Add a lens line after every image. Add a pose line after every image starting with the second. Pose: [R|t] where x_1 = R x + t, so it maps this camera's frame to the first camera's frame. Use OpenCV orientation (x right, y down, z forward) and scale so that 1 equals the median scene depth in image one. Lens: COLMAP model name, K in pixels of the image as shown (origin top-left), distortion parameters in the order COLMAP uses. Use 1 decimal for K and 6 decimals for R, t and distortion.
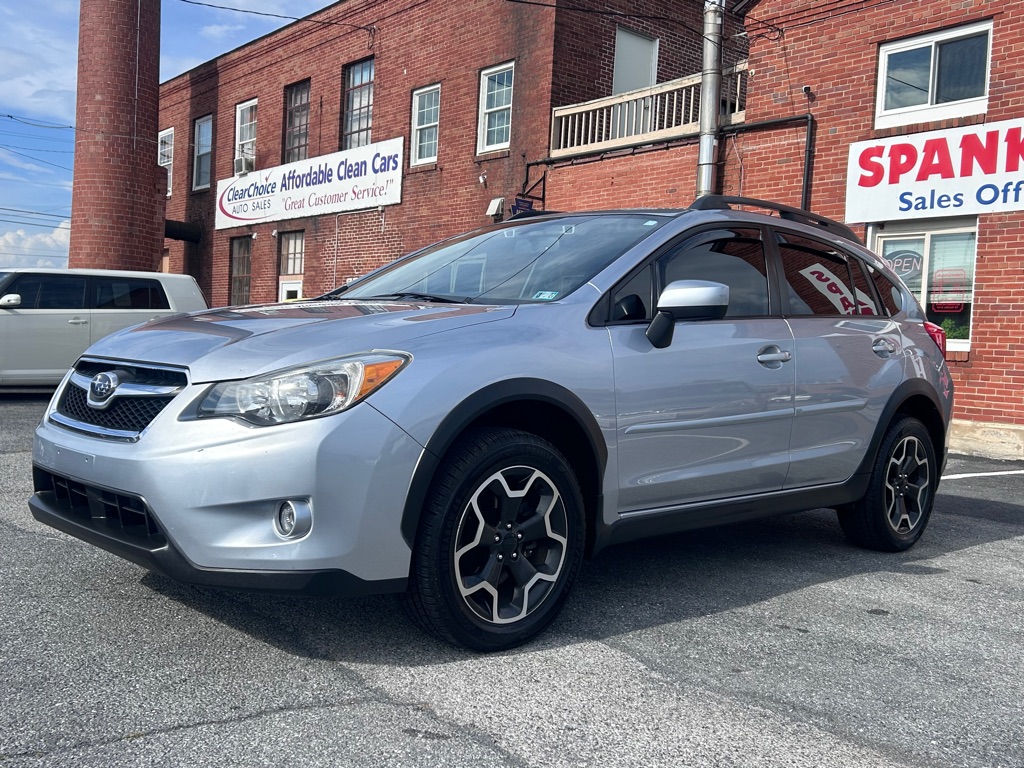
lens RADIAL K [[1008.9, 0, 513.2], [0, 1008.9, 384.1], [0, 0, 1]] dist [0.055071, -0.079489]
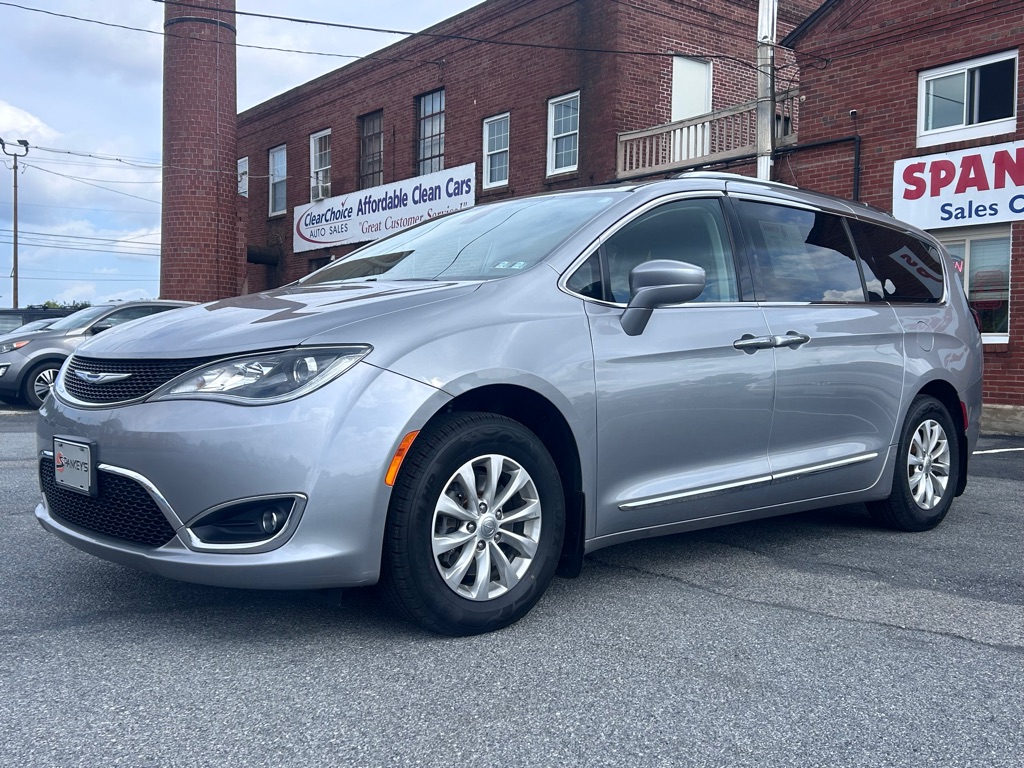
lens RADIAL K [[1036.9, 0, 508.1], [0, 1036.9, 385.2], [0, 0, 1]] dist [0.073428, -0.118746]
pose [[0.998138, -0.034724, -0.050138, -0.029919], [0.034433, 0.999385, -0.006655, 0.001747], [0.050338, 0.004916, 0.998720, -0.117338]]
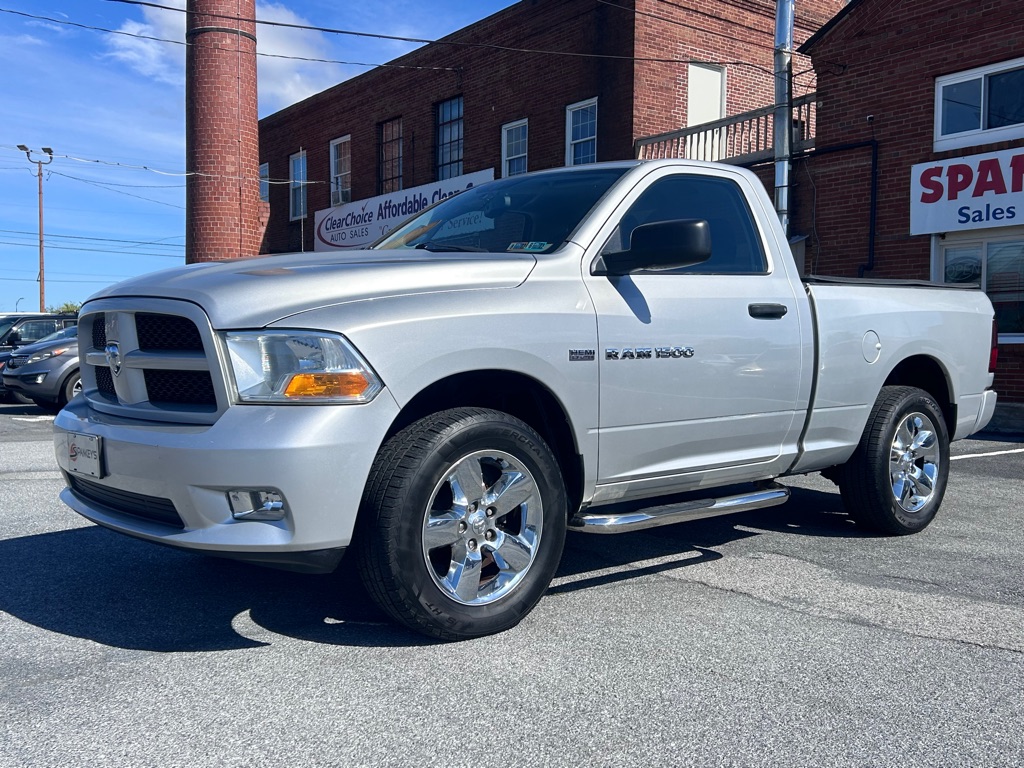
lens RADIAL K [[1011.0, 0, 512.4], [0, 1011.0, 388.5], [0, 0, 1]] dist [0.055345, -0.068135]
pose [[0.997630, -0.043678, -0.053172, -0.045904], [0.043859, 0.999035, 0.002229, -0.005786], [0.053023, -0.004556, 0.998583, -0.117315]]
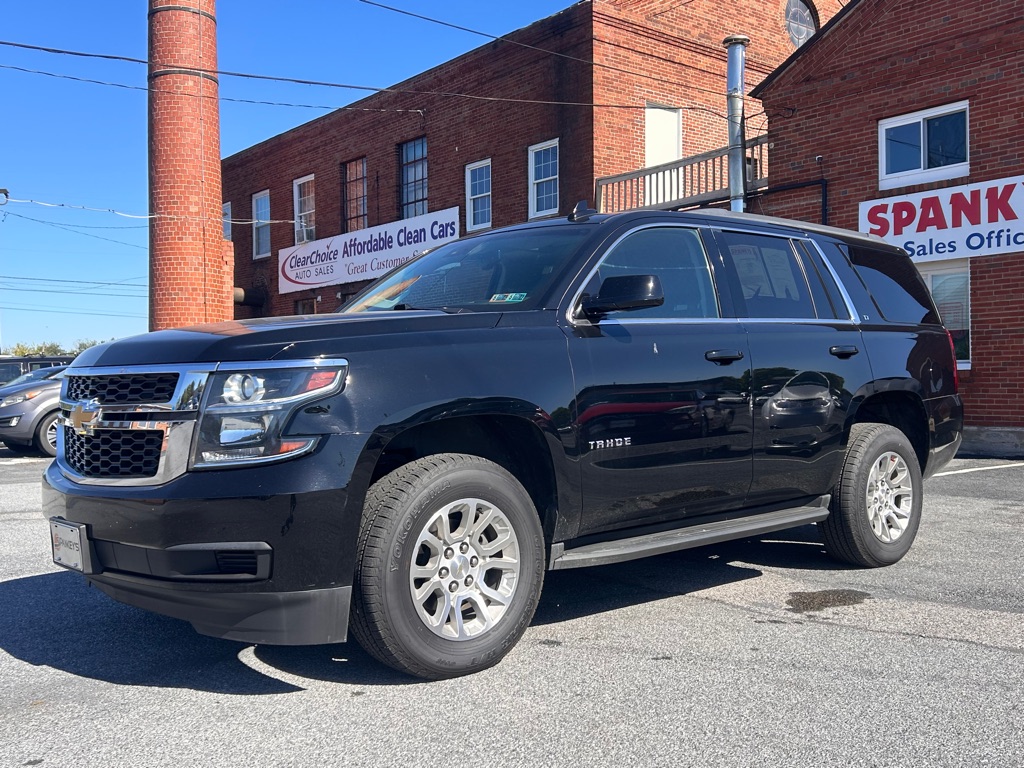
lens RADIAL K [[1018.2, 0, 515.6], [0, 1018.2, 385.5], [0, 0, 1]] dist [0.099804, -0.212149]
pose [[0.997900, -0.064113, -0.009252, -0.053876], [0.063805, 0.997497, -0.030466, -0.006430], [0.011182, 0.029812, 0.999493, -0.150719]]
